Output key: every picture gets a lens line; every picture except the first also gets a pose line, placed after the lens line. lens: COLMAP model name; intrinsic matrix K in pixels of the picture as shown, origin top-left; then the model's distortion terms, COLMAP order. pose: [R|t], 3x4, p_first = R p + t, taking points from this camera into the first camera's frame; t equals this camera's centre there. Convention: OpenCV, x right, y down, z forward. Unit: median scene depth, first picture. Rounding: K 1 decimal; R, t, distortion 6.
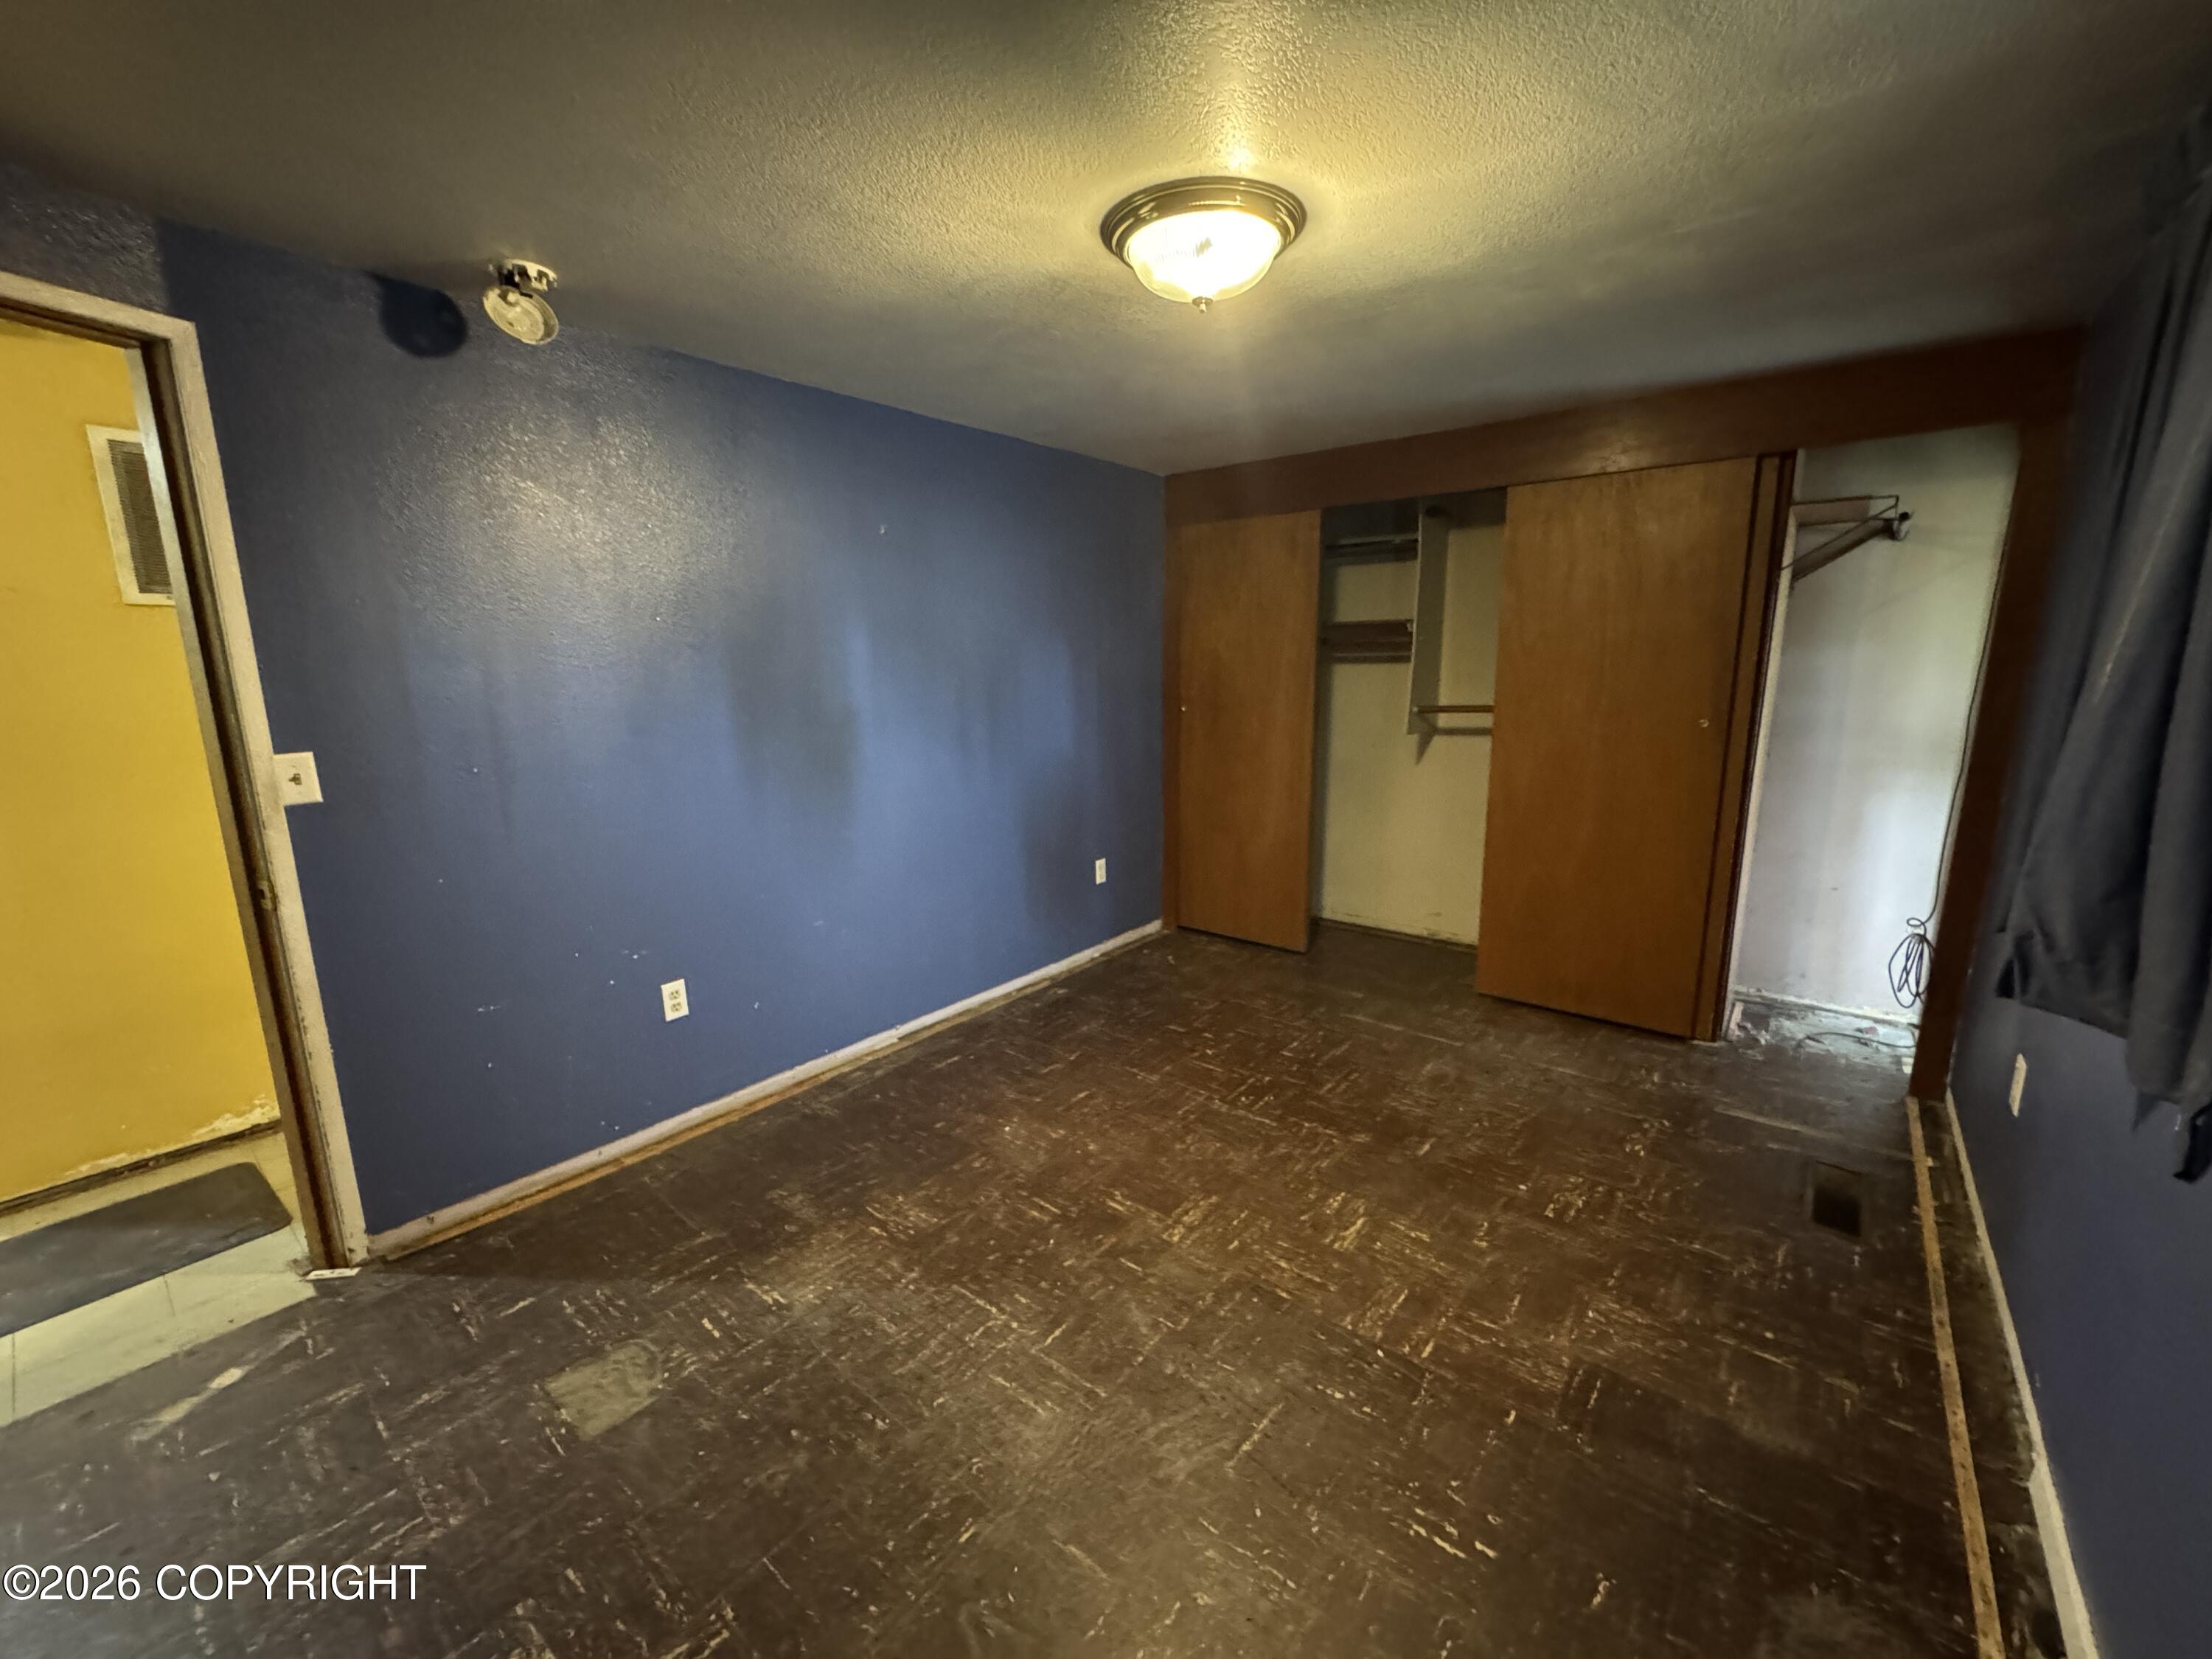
lens RADIAL K [[879.6, 0, 1107.0], [0, 879.6, 831.1], [0, 0, 1]] dist [-0.001713, 0.000112]
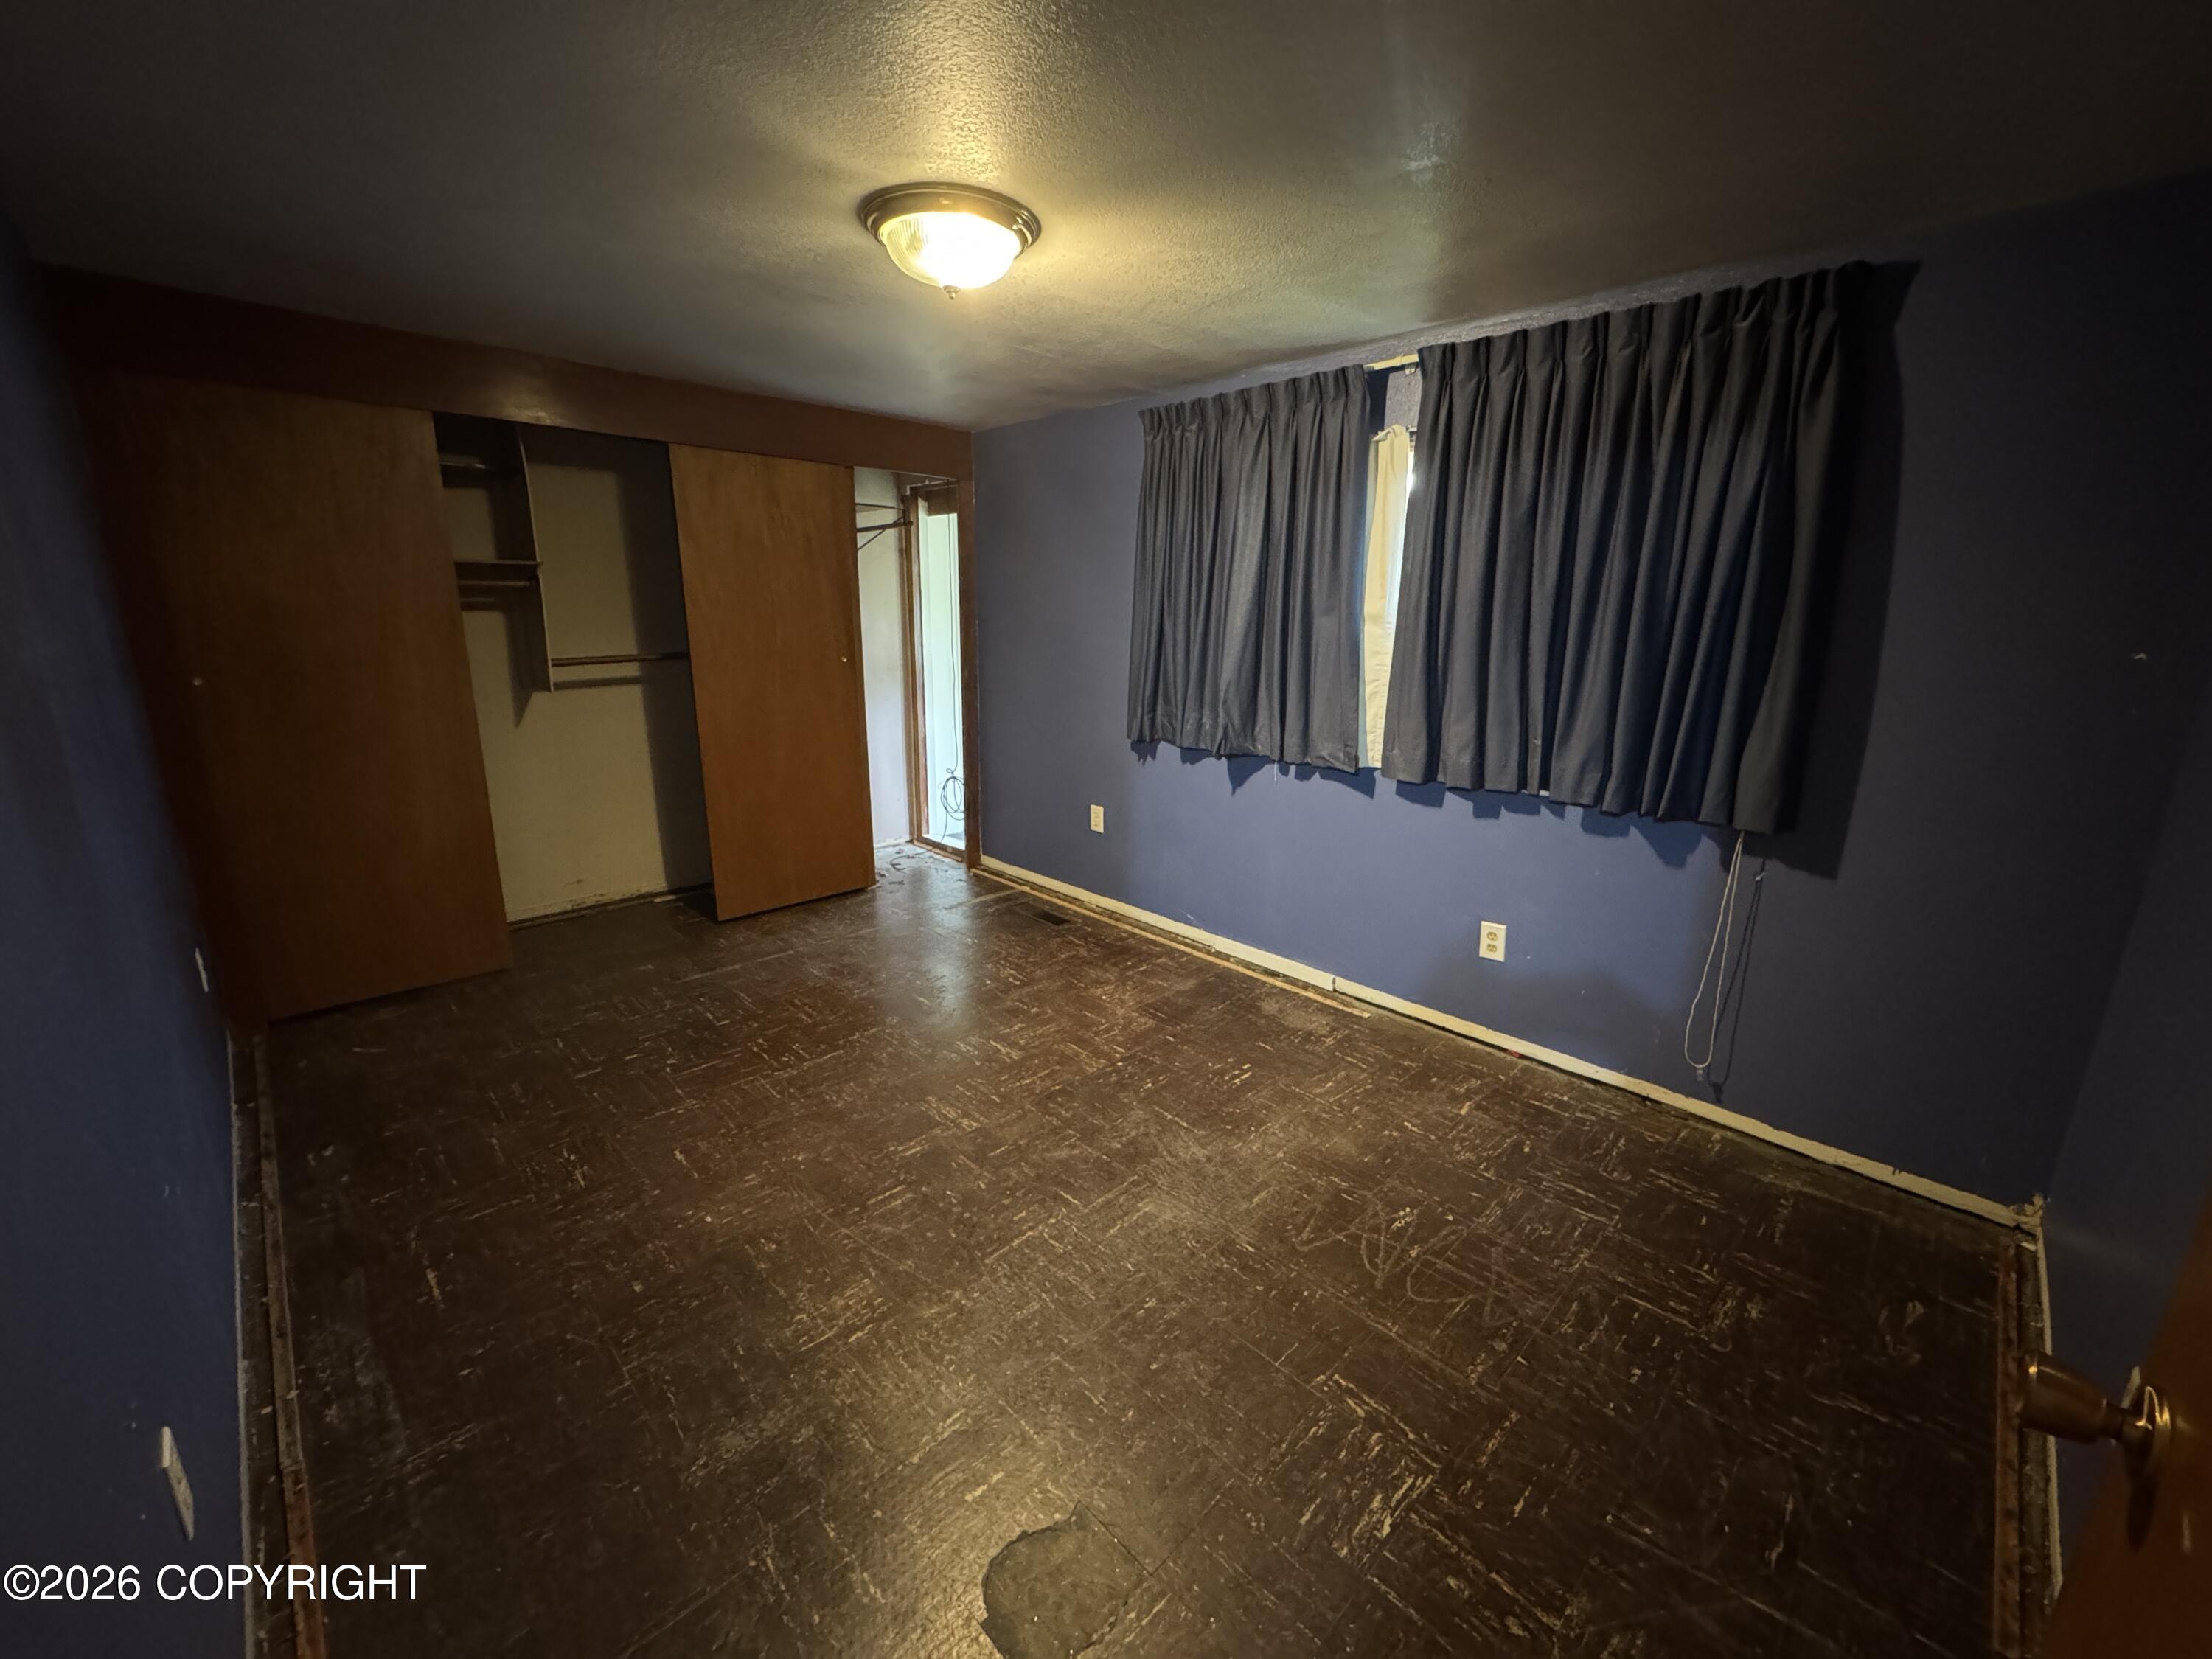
lens RADIAL K [[879.6, 0, 1105.6], [0, 879.6, 825.0], [0, 0, 1]] dist [-0.001713, 0.000112]
pose [[0.109521, -0.223435, 0.968546, -1.021734], [0.175983, 0.963373, 0.202342, -0.122611], [-0.978282, 0.148288, 0.144830, 0.680528]]
